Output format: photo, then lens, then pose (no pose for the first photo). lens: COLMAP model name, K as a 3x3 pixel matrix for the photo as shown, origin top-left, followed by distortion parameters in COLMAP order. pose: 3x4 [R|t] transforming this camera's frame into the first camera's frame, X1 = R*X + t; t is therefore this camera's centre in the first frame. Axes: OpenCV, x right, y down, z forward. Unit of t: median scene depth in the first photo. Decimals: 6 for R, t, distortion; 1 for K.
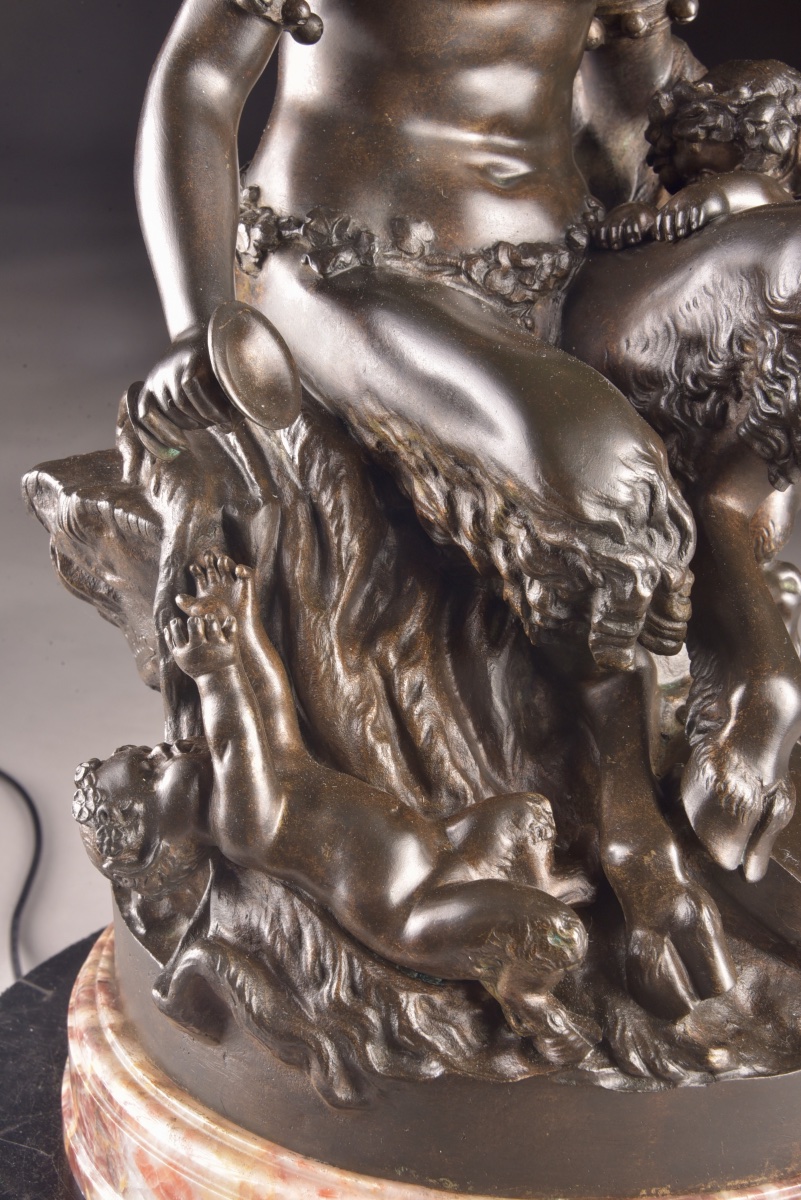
lens RADIAL K [[2495.9, 0, 400.5], [0, 2495.9, 600.0], [0, 0, 1]] dist [0.397573, -0.321054]
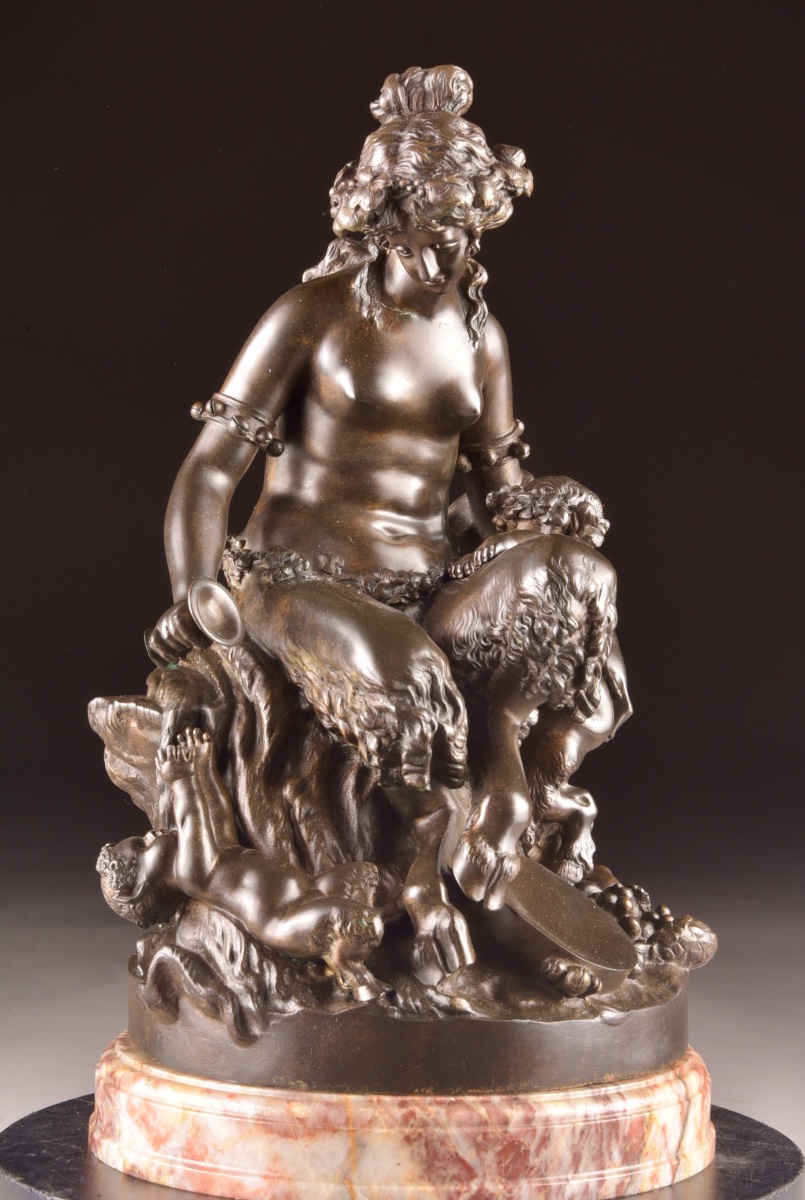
lens RADIAL K [[3501.4, 0, 442.0], [0, 3501.4, 596.1], [0, 0, 1]] dist [0.740820, 1.835445]
pose [[0.994876, 0.012570, -0.100320, 0.330301], [-0.038279, 0.965205, -0.258677, 0.503005], [0.093577, 0.261192, 0.960740, -1.289873]]
